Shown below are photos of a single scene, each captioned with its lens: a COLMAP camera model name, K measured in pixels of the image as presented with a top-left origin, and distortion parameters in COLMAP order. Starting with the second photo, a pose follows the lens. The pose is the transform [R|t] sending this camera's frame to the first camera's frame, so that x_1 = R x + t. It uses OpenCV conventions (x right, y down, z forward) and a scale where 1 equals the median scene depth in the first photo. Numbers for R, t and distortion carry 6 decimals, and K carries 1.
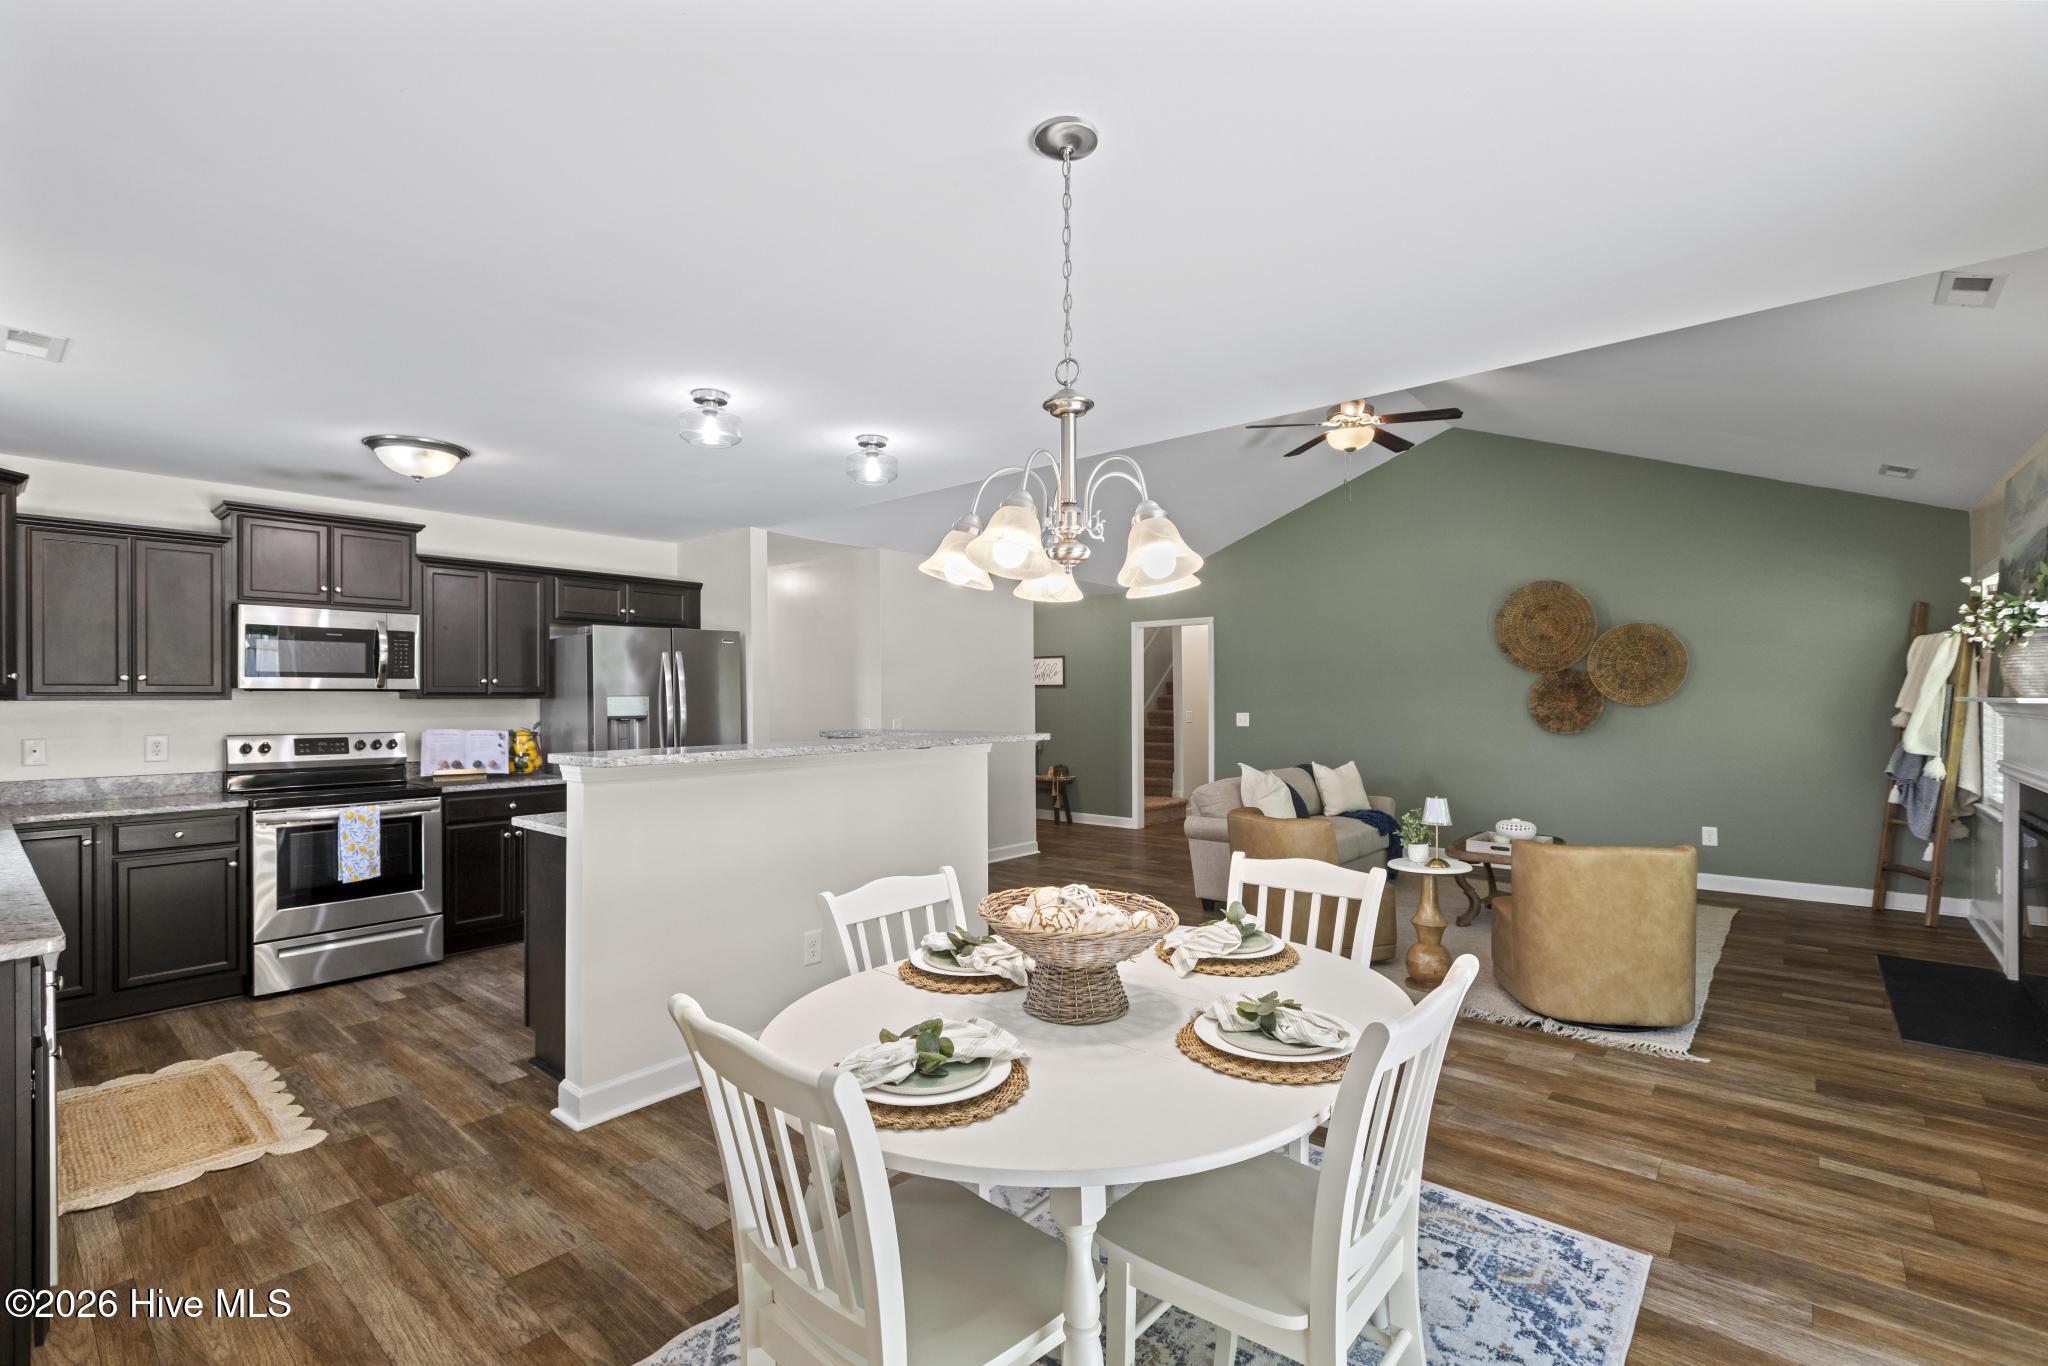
lens RADIAL K [[910.6, 0, 1025.4], [0, 910.6, 691.2], [0, 0, 1]] dist [0.001536, -0.000972]
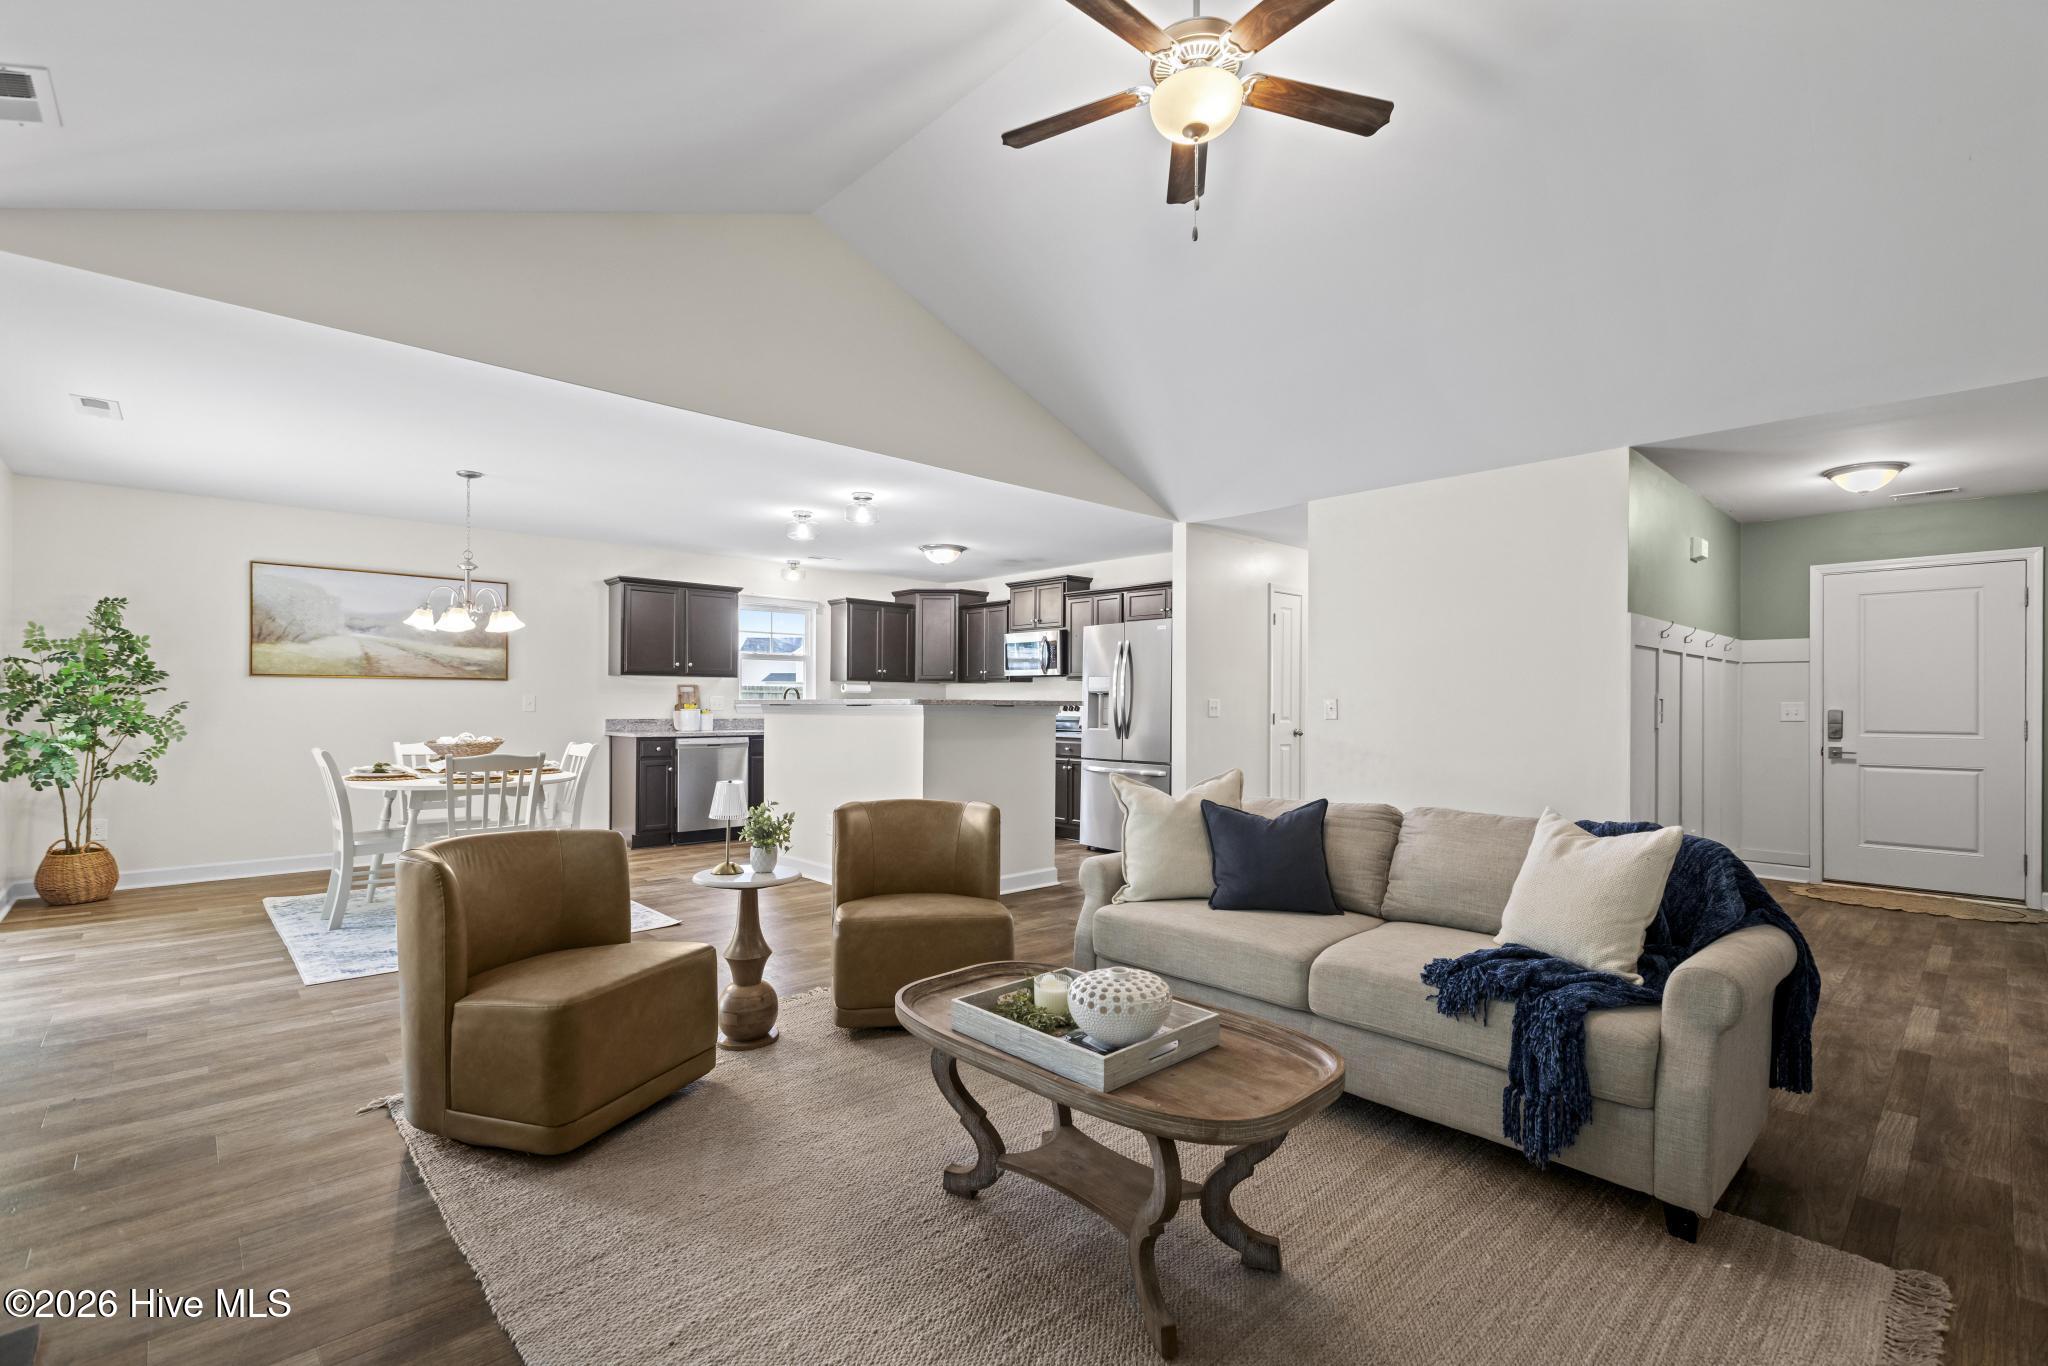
lens RADIAL K [[910.6, 0, 1032.4], [0, 910.6, 700.3], [0, 0, 1]] dist [0.001536, -0.000972]
pose [[-0.109272, 0.002171, -0.994009, 0.906531], [0.003571, 0.999992, 0.001791, 0.036978], [0.994005, -0.003354, -0.109279, 1.031447]]
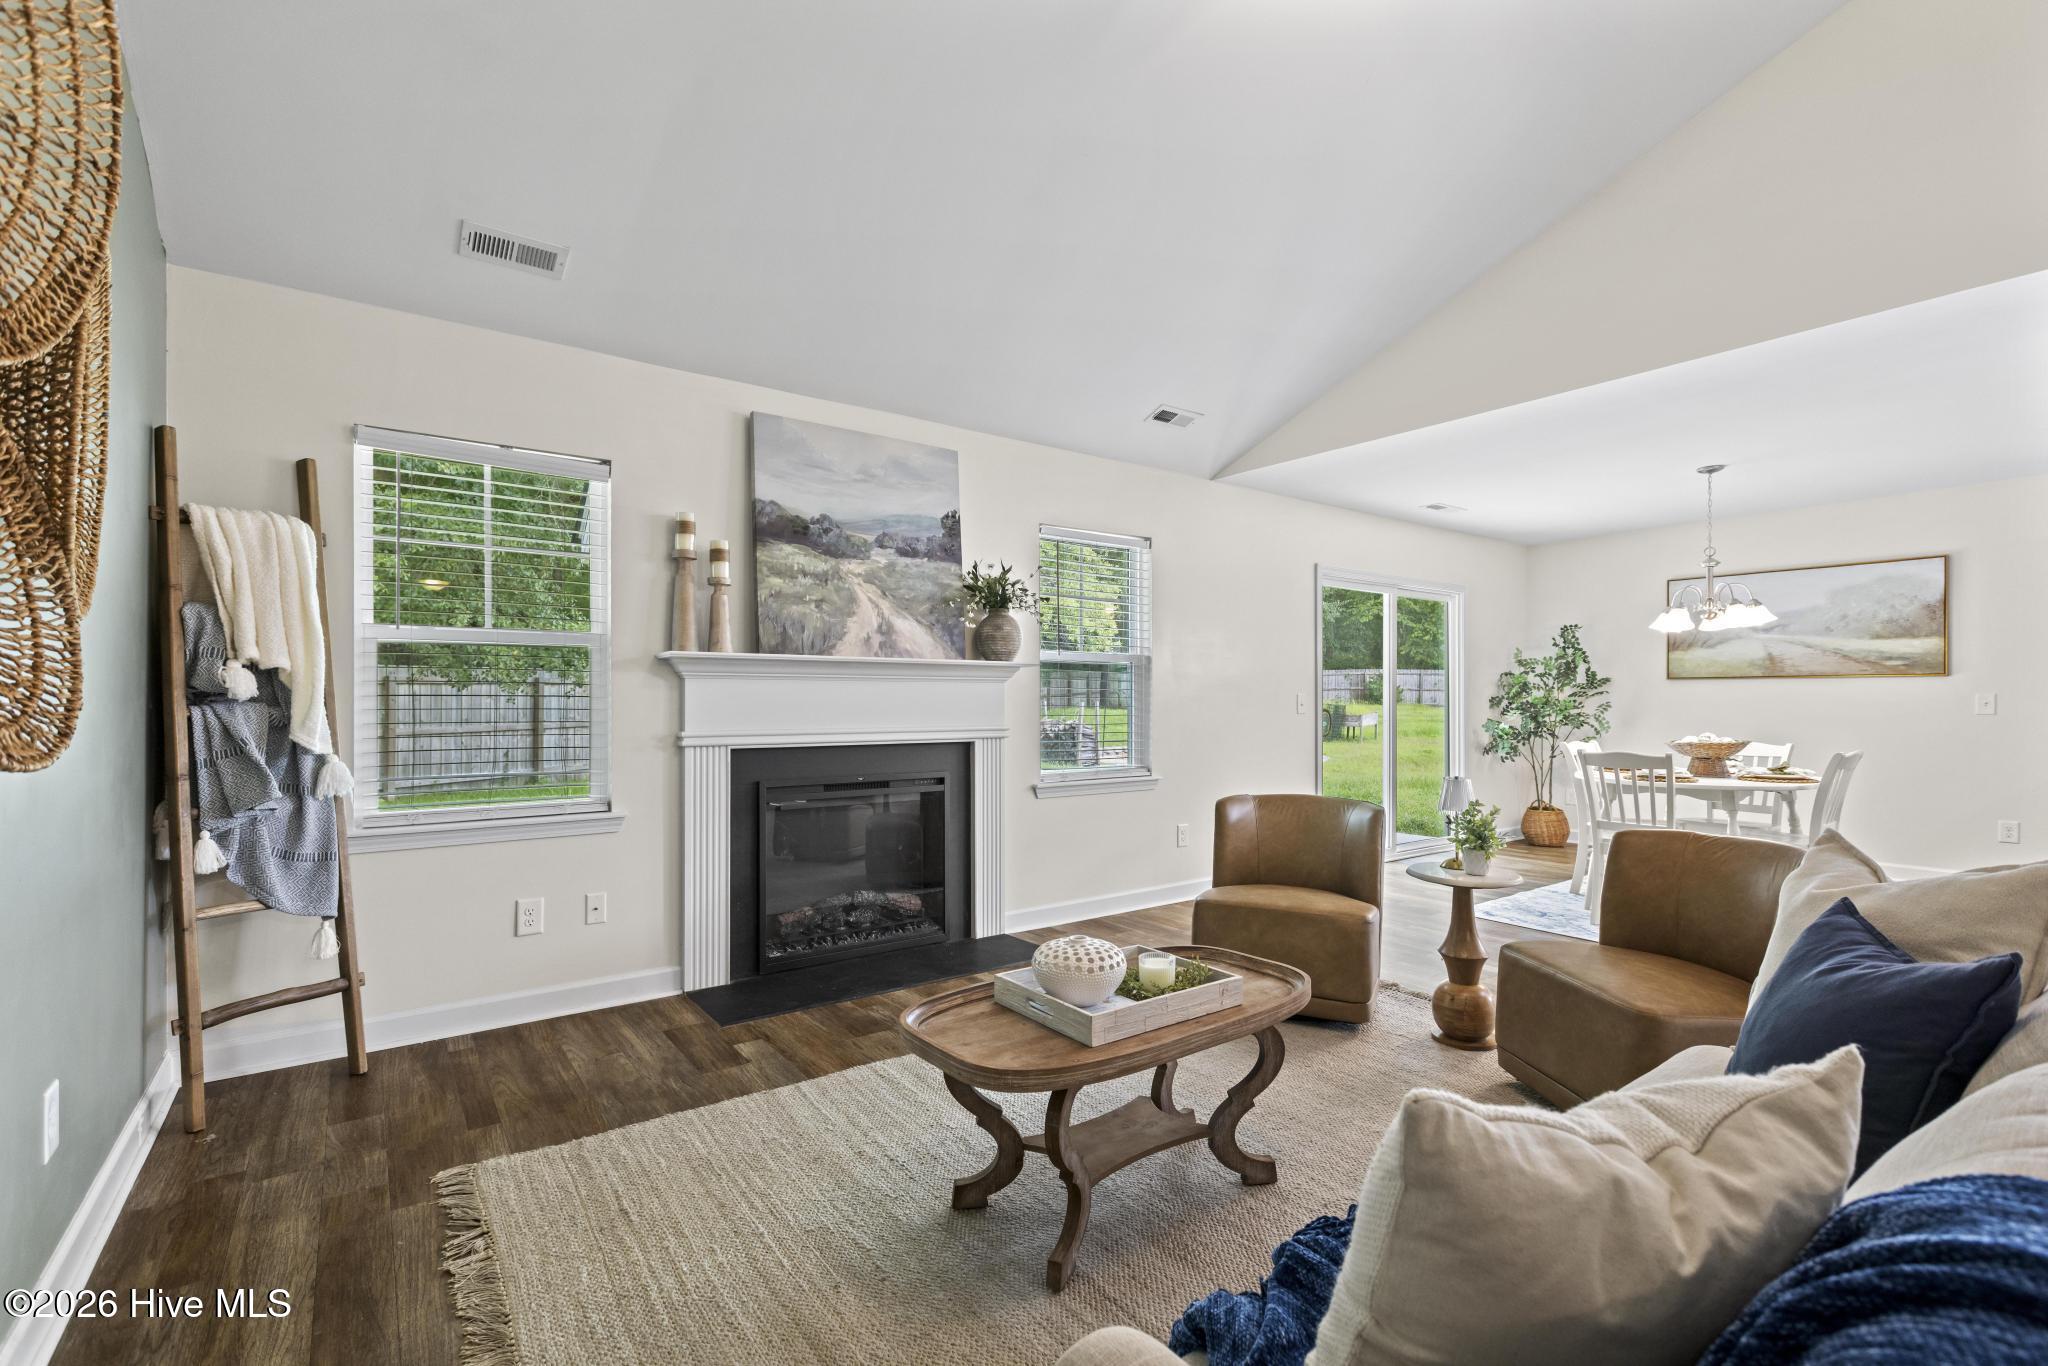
lens RADIAL K [[910.6, 0, 1035.2], [0, 910.6, 691.5], [0, 0, 1]] dist [0.001536, -0.000972]
pose [[-0.973486, 0.004672, 0.228698, 0.480897], [0.000380, 0.999823, -0.018804, 0.045938], [-0.228746, -0.018219, -0.973316, 1.408736]]
